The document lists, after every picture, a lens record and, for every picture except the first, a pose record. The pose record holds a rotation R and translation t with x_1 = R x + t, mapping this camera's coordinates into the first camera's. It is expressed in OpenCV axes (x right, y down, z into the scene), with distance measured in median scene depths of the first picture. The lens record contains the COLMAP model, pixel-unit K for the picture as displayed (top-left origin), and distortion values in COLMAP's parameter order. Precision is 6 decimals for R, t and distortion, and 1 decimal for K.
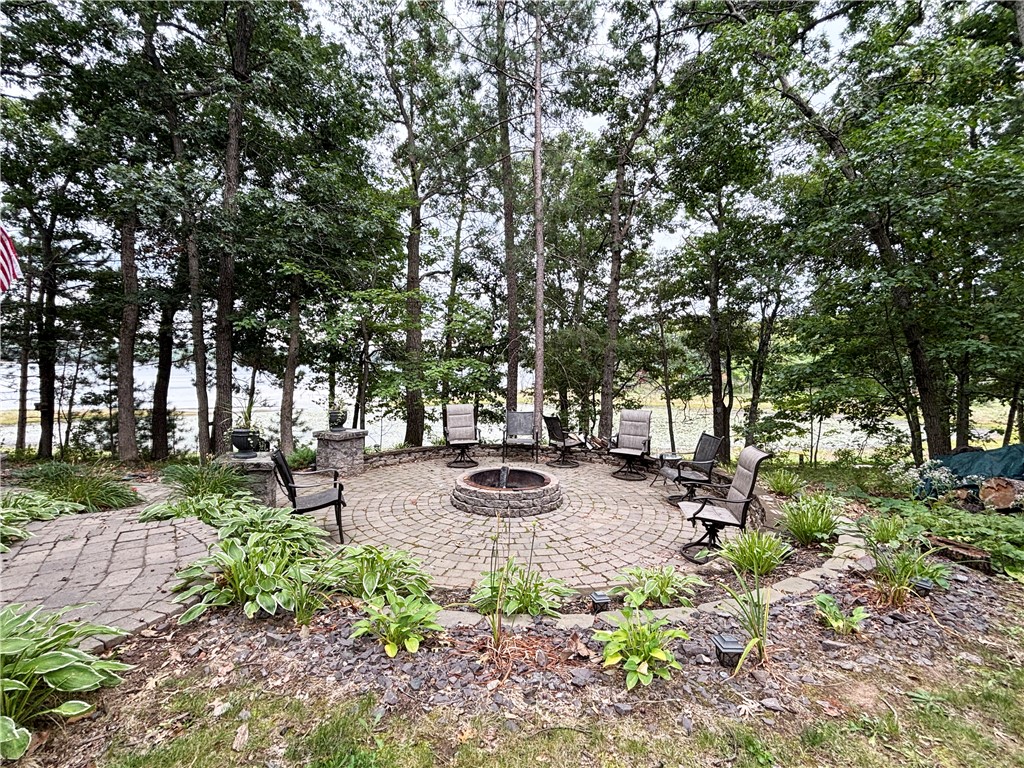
lens RADIAL K [[468.1, 0, 512.5], [0, 468.1, 385.0], [0, 0, 1]] dist [0.009556, 0.001211]
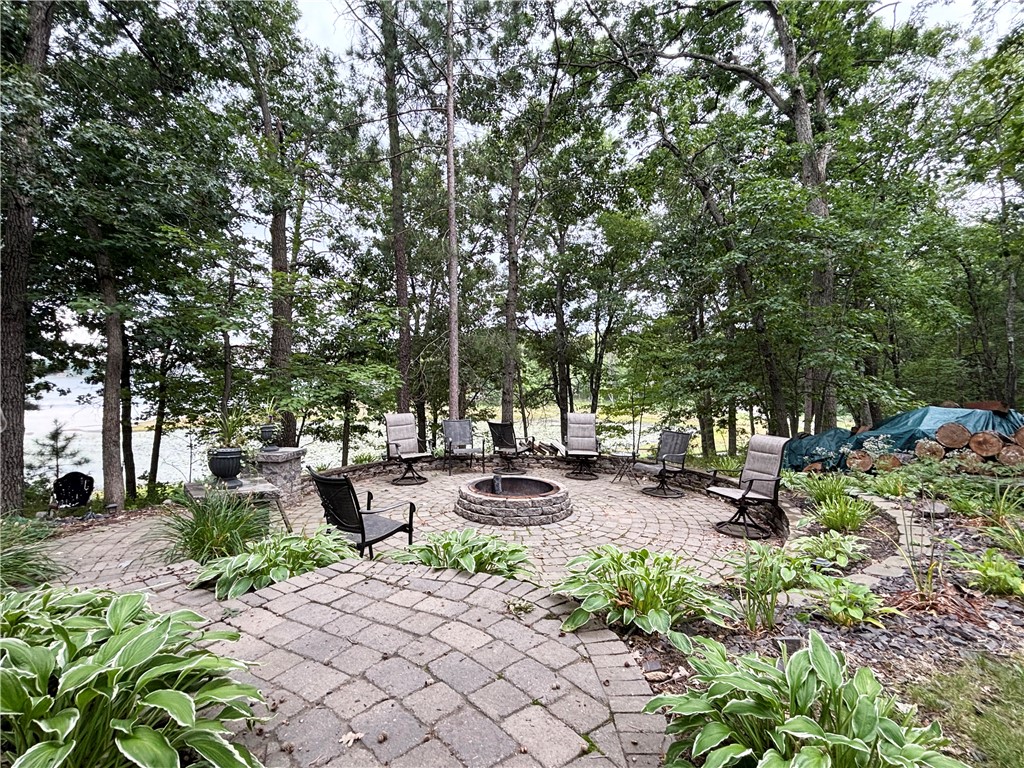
lens RADIAL K [[483.3, 0, 512.2], [0, 483.3, 382.8], [0, 0, 1]] dist [0.001607, -0.000303]
pose [[0.905394, -0.003200, 0.424560, -0.307749], [0.017519, 0.999402, -0.029827, 0.014548], [-0.424210, 0.034443, 0.904908, 0.083601]]
